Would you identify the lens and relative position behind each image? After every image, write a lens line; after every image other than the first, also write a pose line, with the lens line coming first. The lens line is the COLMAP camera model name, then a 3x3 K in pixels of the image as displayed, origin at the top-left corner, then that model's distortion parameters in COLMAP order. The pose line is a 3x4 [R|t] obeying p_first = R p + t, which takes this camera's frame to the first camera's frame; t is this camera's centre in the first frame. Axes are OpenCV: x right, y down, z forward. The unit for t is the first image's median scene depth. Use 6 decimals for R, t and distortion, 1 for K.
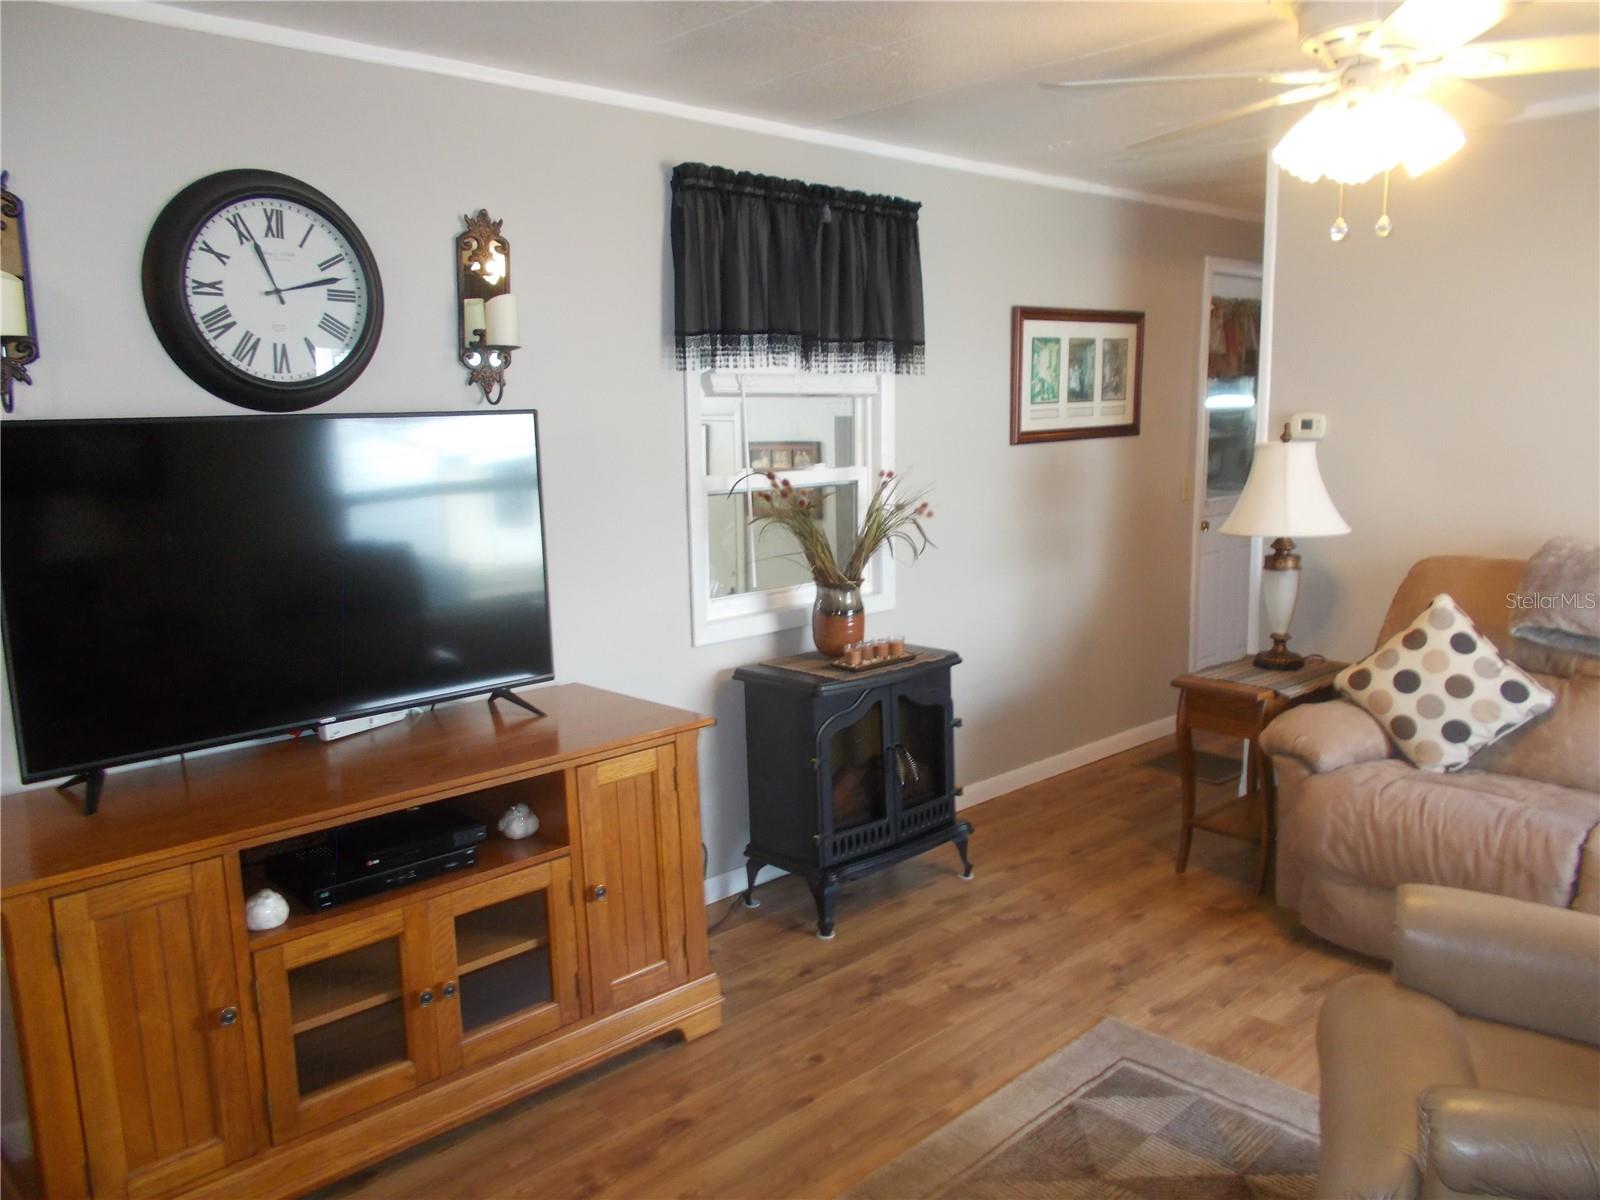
lens RADIAL K [[1211.5, 0, 807.4], [0, 1211.5, 598.7], [0, 0, 1]] dist [0.013897, -0.012682]
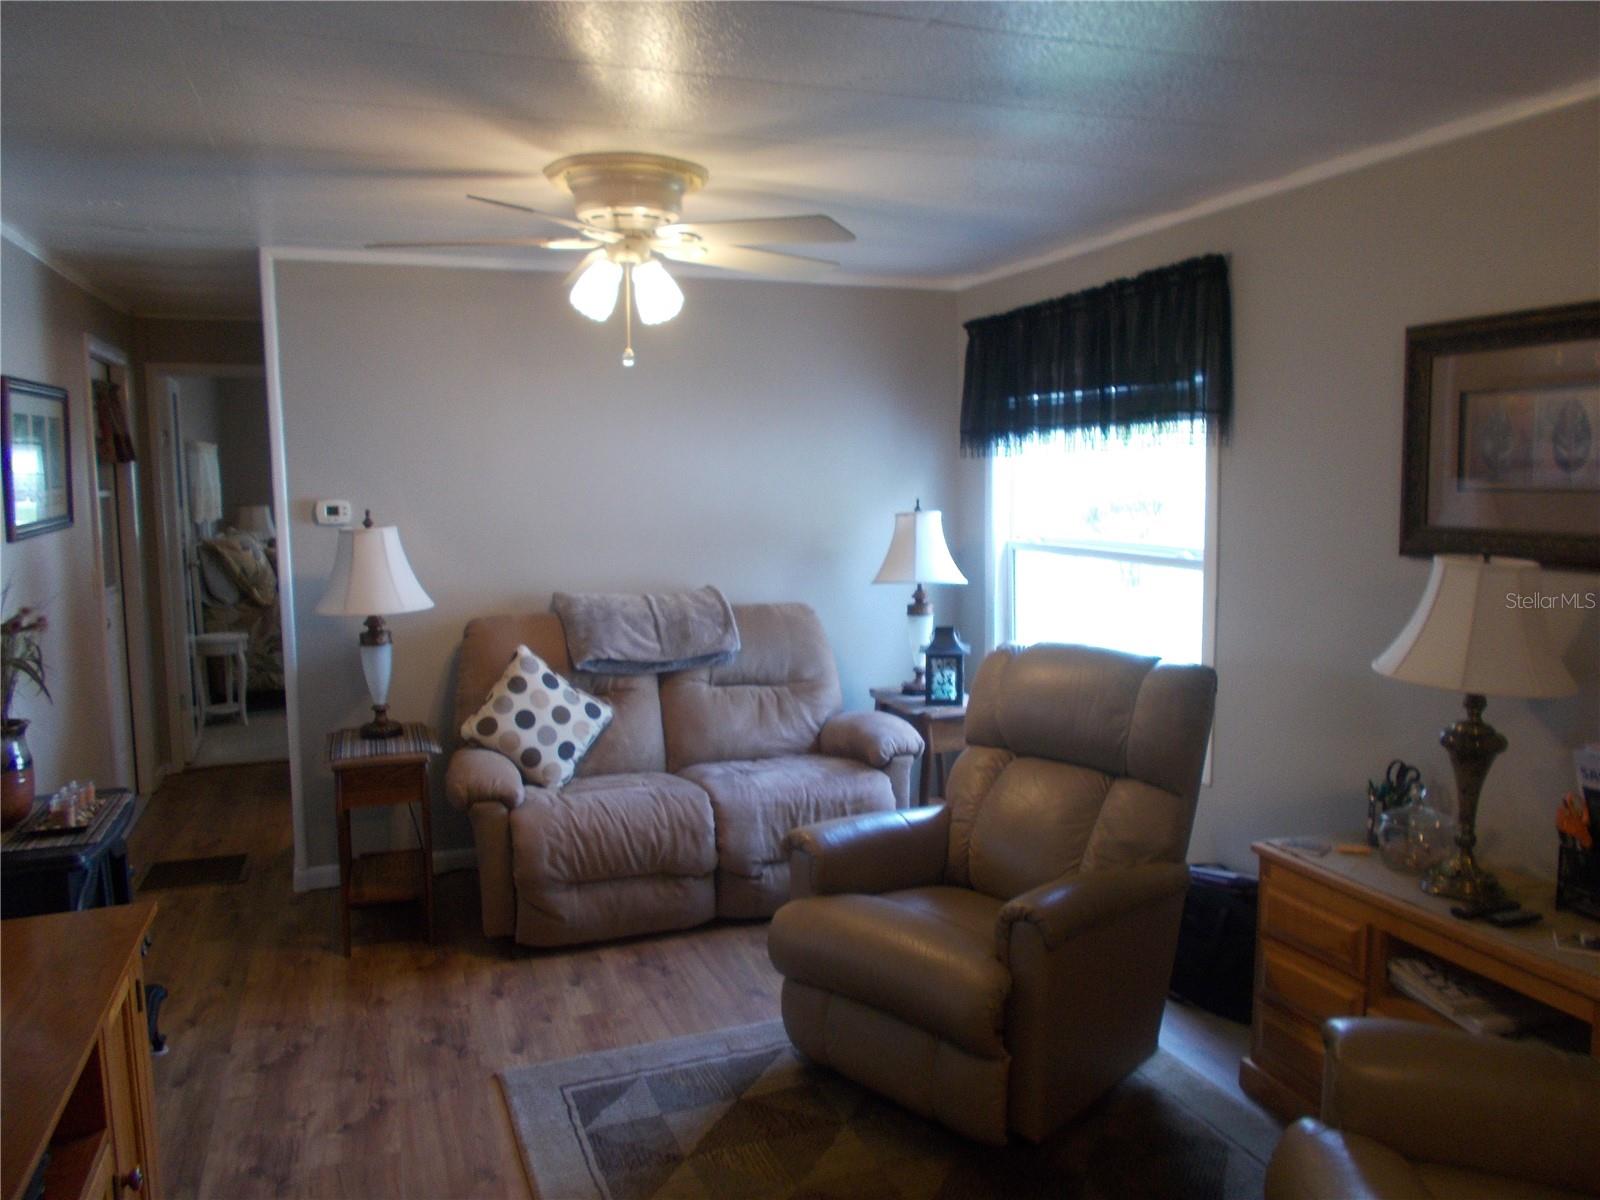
lens RADIAL K [[1211.5, 0, 807.2], [0, 1211.5, 602.1], [0, 0, 1]] dist [0.013897, -0.012682]
pose [[0.405720, -0.089569, 0.909598, -0.490945], [0.147884, 0.988507, 0.031376, -0.044736], [-0.901954, 0.121785, 0.414303, 0.239434]]
